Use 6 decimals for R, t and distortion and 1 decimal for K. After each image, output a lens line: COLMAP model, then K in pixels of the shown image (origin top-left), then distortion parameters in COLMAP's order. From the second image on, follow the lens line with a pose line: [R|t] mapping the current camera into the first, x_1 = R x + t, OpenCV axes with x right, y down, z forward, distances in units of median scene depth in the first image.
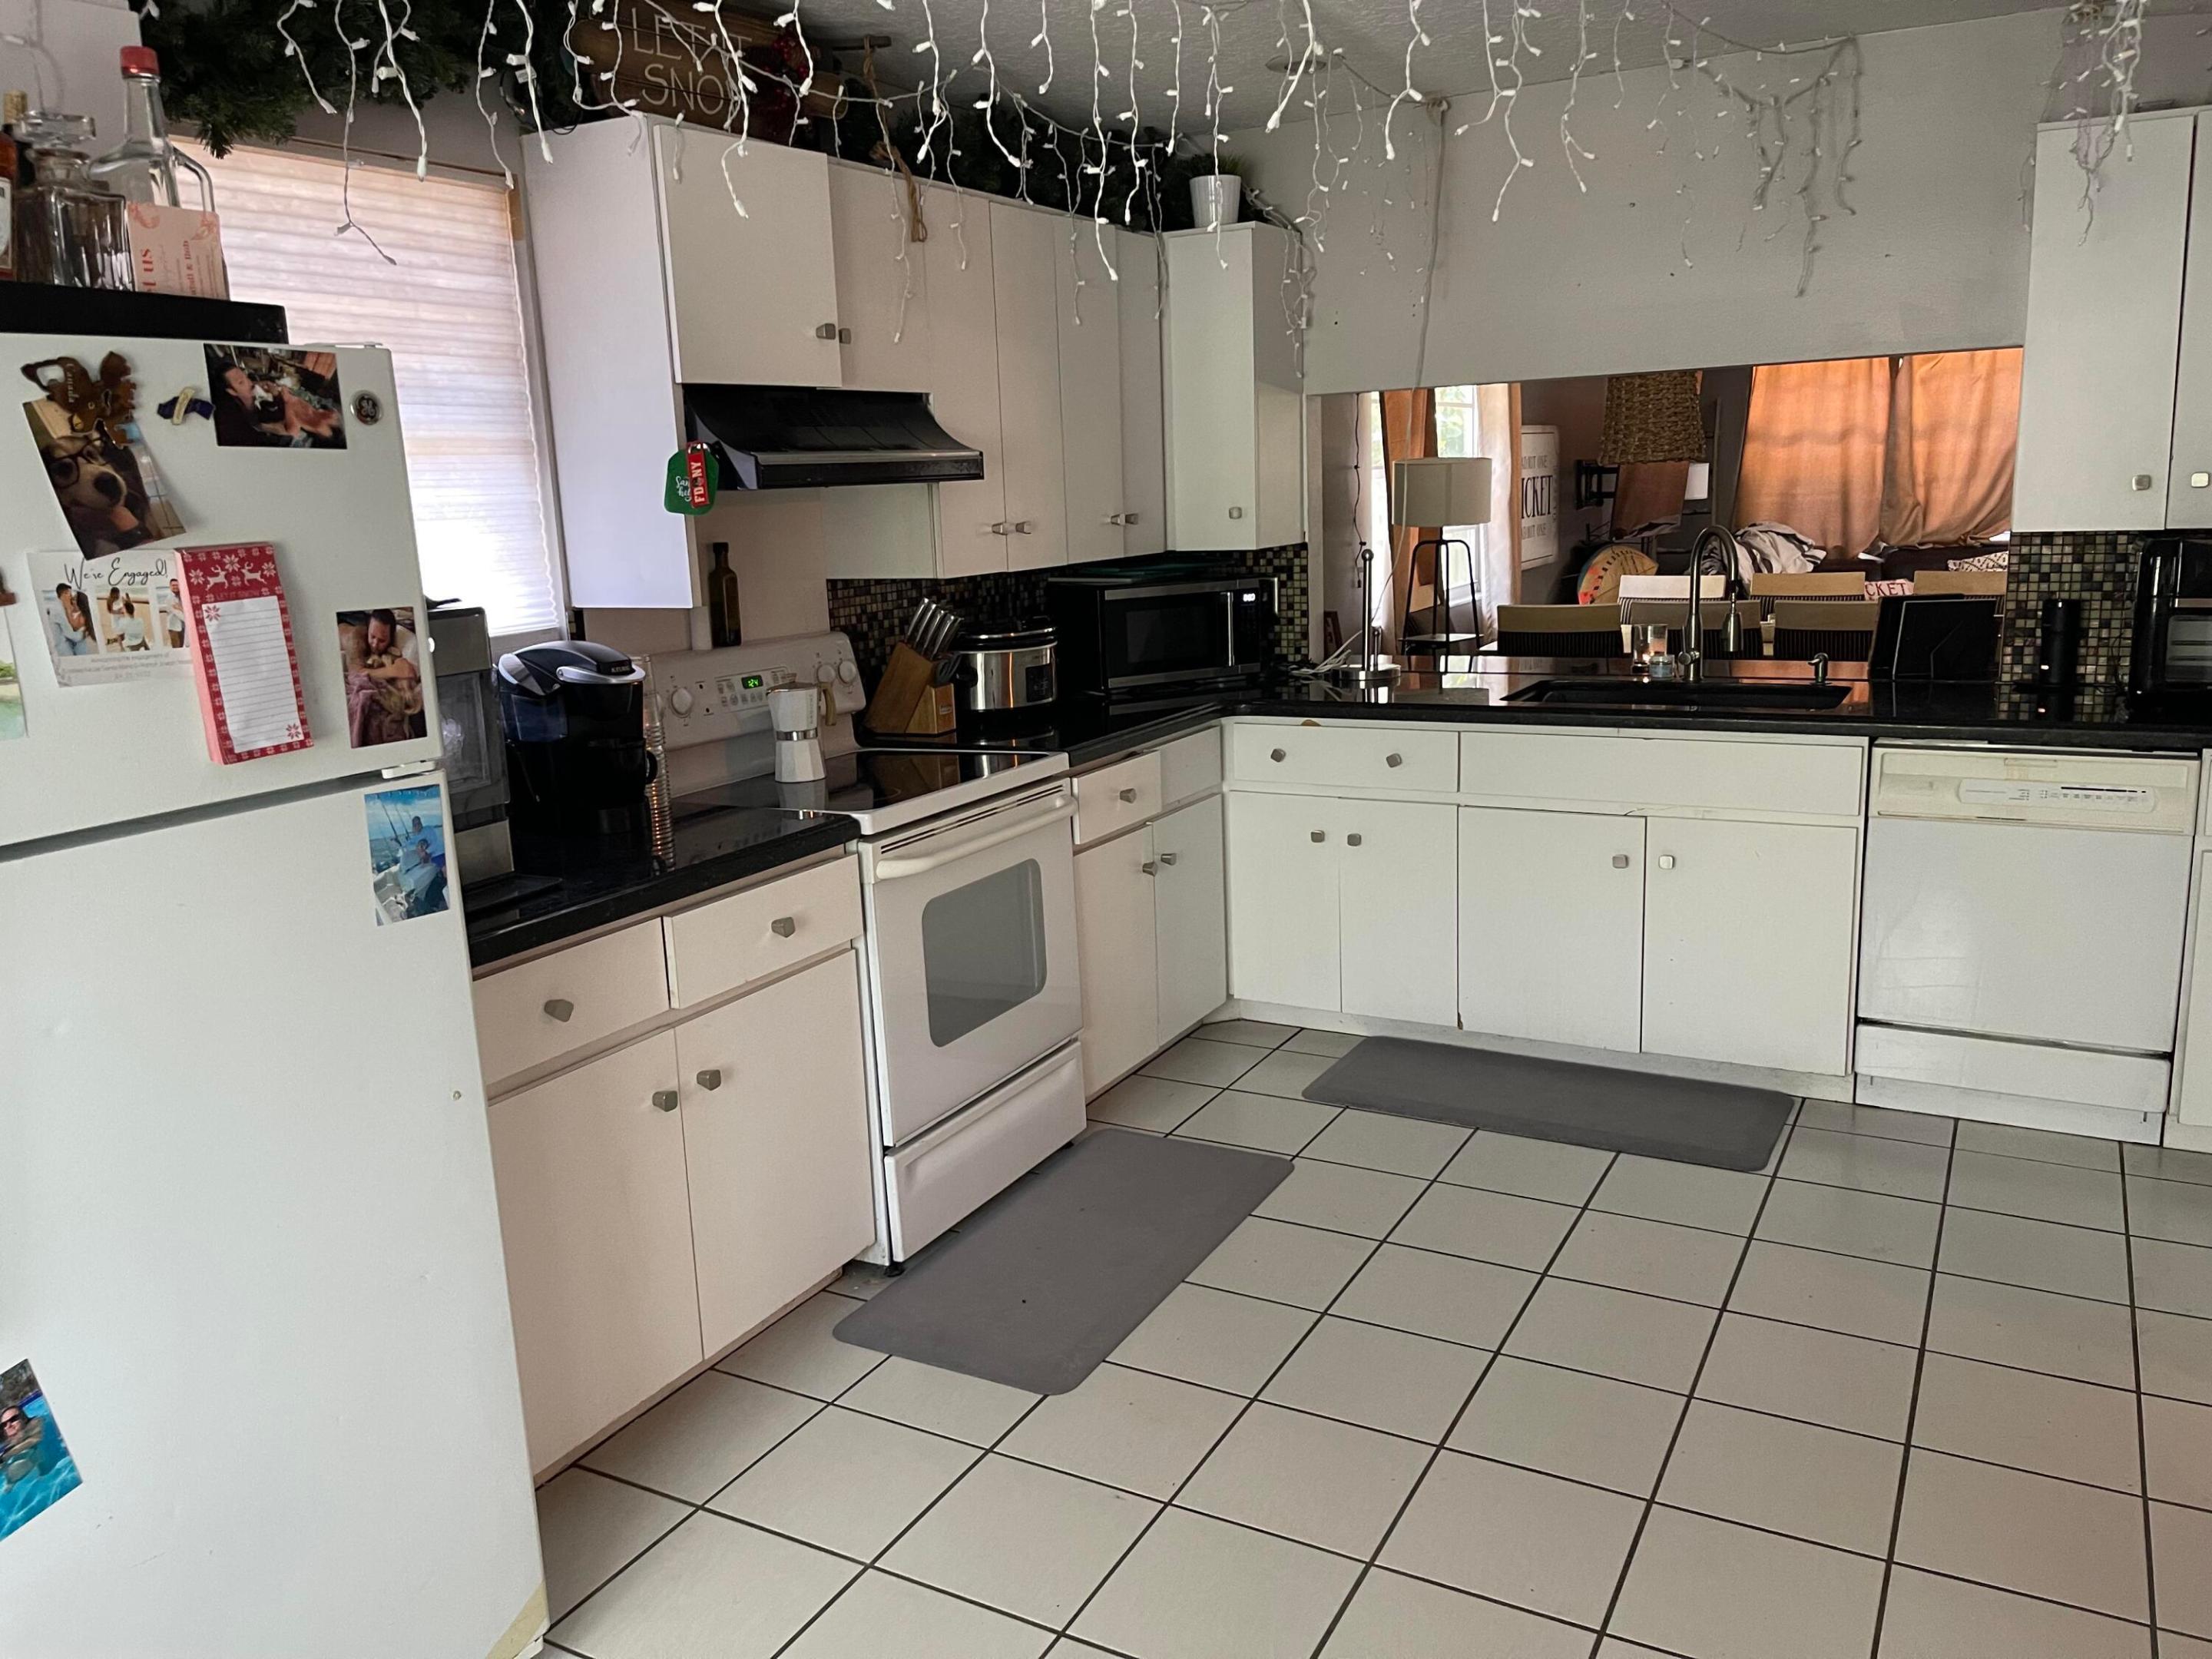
lens RADIAL K [[1674.9, 0, 1087.0], [0, 1674.9, 823.7], [0, 0, 1]] dist [0.067748, -0.084465]
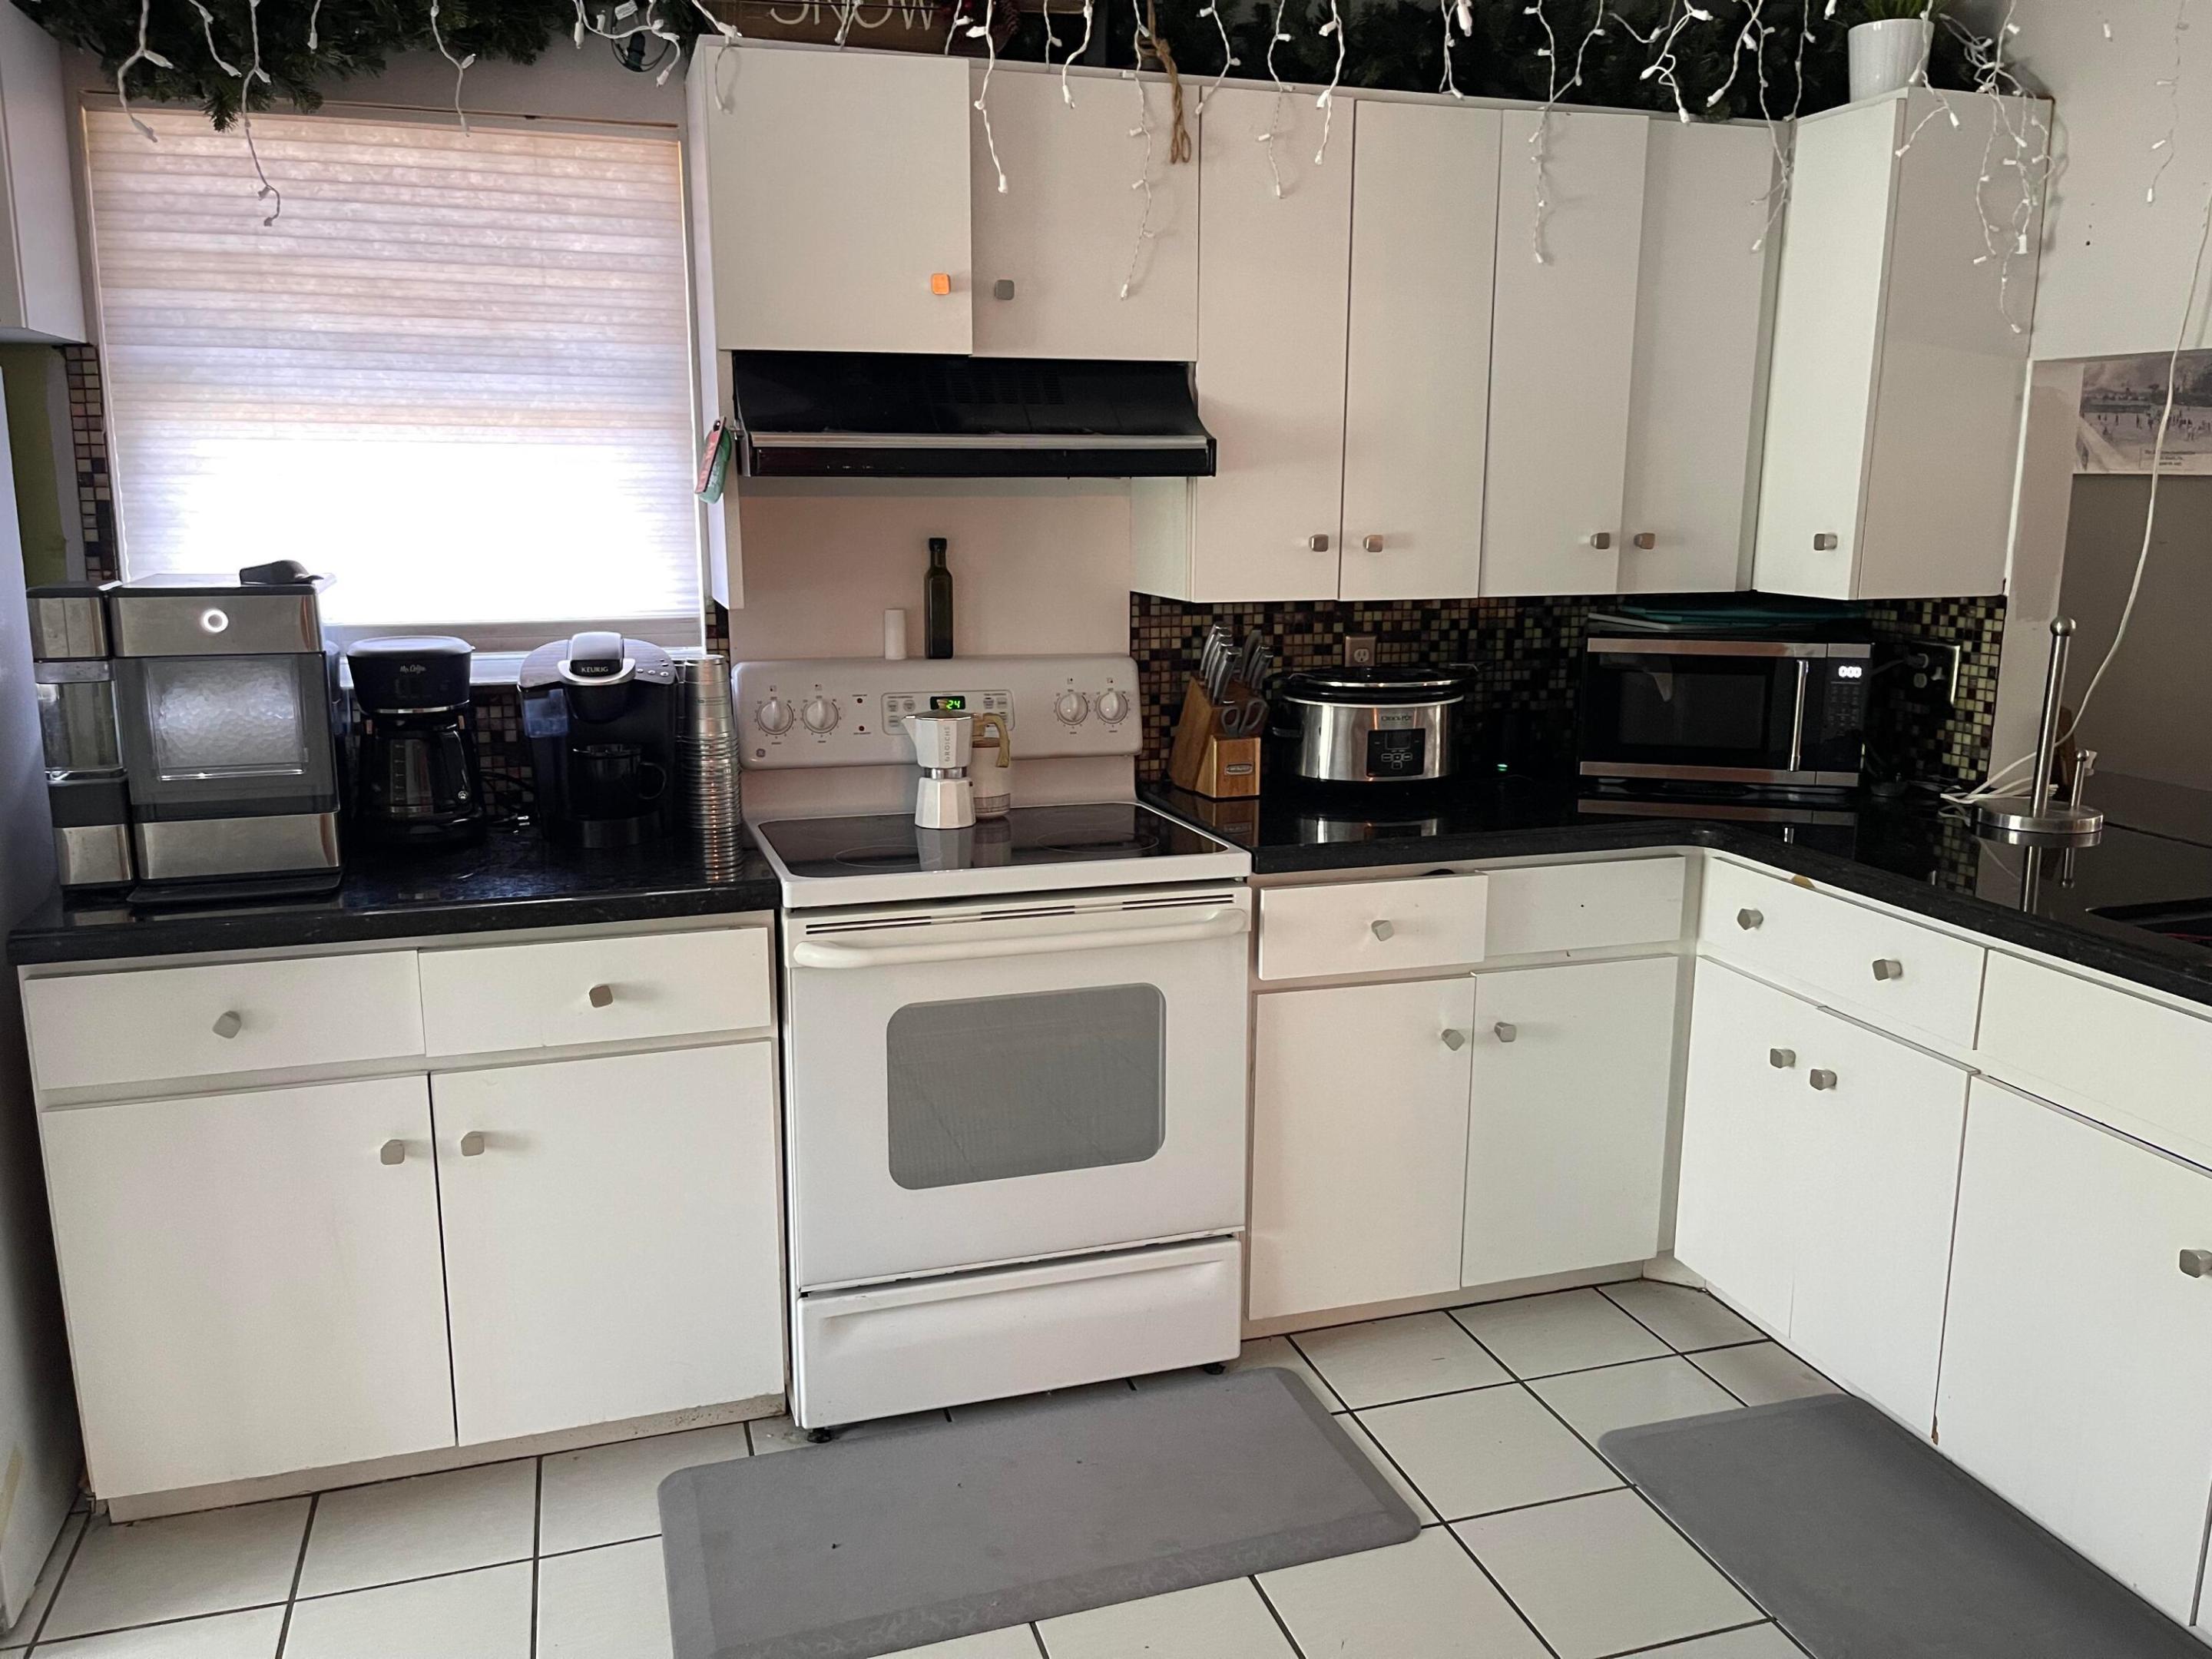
lens RADIAL K [[1674.9, 0, 1104.1], [0, 1674.9, 823.6], [0, 0, 1]] dist [0.067748, -0.084465]
pose [[0.727635, 0.177834, -0.662512, 0.357904], [-0.169156, 0.982502, 0.077944, -0.085663], [0.664781, 0.055354, 0.744985, 0.347456]]
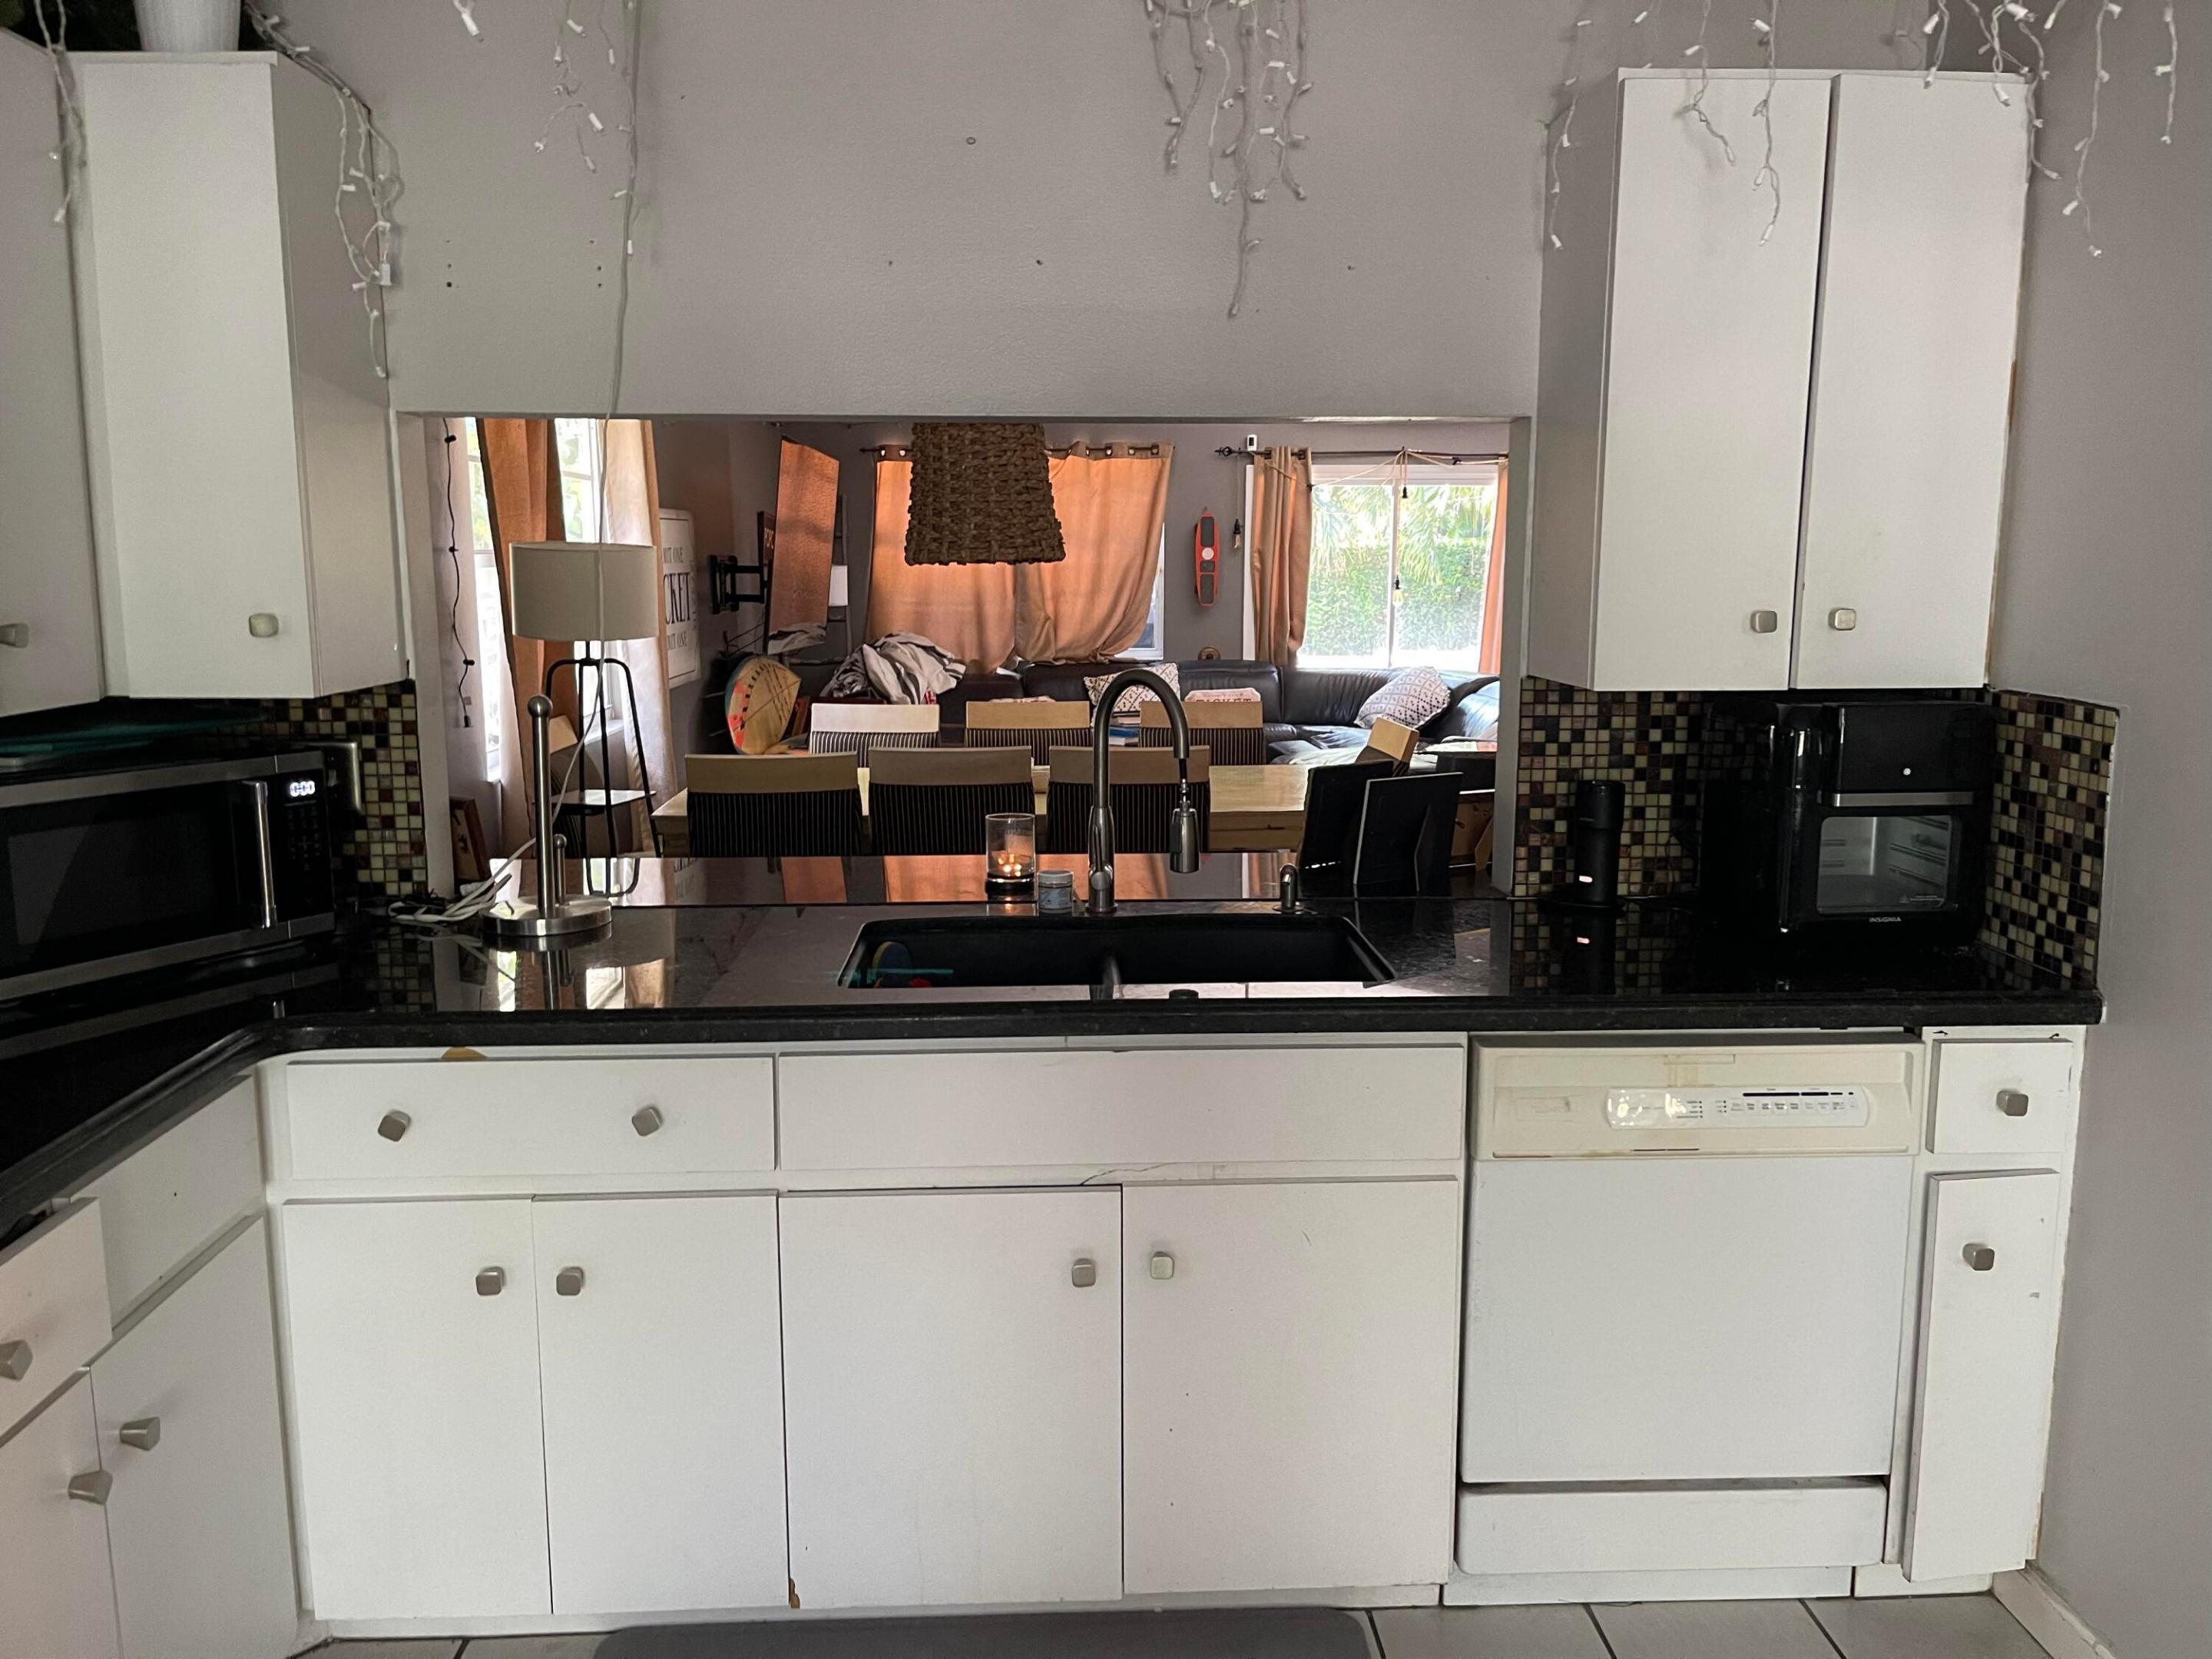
lens RADIAL K [[1674.9, 0, 1125.2], [0, 1674.9, 816.4], [0, 0, 1]] dist [0.067748, -0.084465]
pose [[0.844320, -0.042272, 0.534169, 0.035003], [0.073738, 0.996565, -0.037688, -0.095885], [-0.530741, 0.071210, 0.844537, 0.468636]]
